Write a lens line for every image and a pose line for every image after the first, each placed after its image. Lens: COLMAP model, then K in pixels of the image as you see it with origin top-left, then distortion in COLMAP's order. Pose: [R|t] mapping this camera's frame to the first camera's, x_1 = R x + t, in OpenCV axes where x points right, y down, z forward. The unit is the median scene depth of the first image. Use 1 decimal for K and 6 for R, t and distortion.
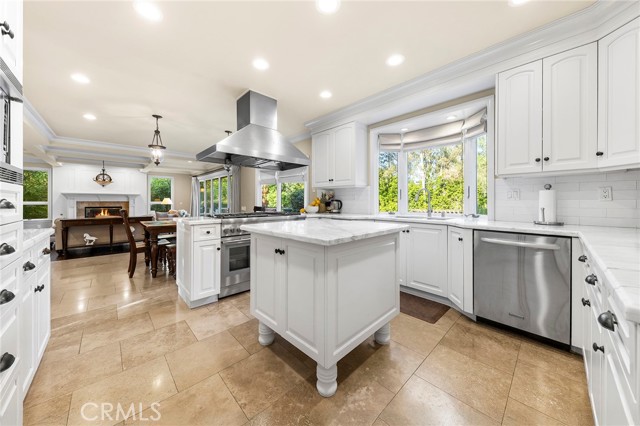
lens RADIAL K [[223.3, 0, 325.1], [0, 223.3, 199.9], [0, 0, 1]] dist [0.003995, -0.002023]
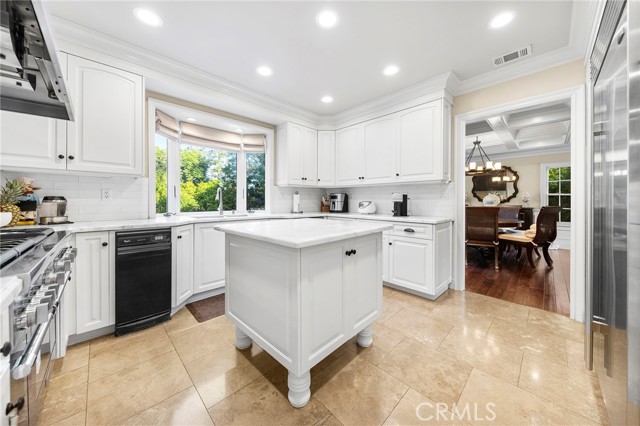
lens RADIAL K [[223.3, 0, 306.6], [0, 223.3, 199.2], [0, 0, 1]] dist [0.003995, -0.002023]
pose [[0.025740, 0.007049, 0.999644, -0.491471], [-0.012241, 0.999902, -0.006736, 0.002949], [-0.999594, -0.012063, 0.025824, 0.487122]]
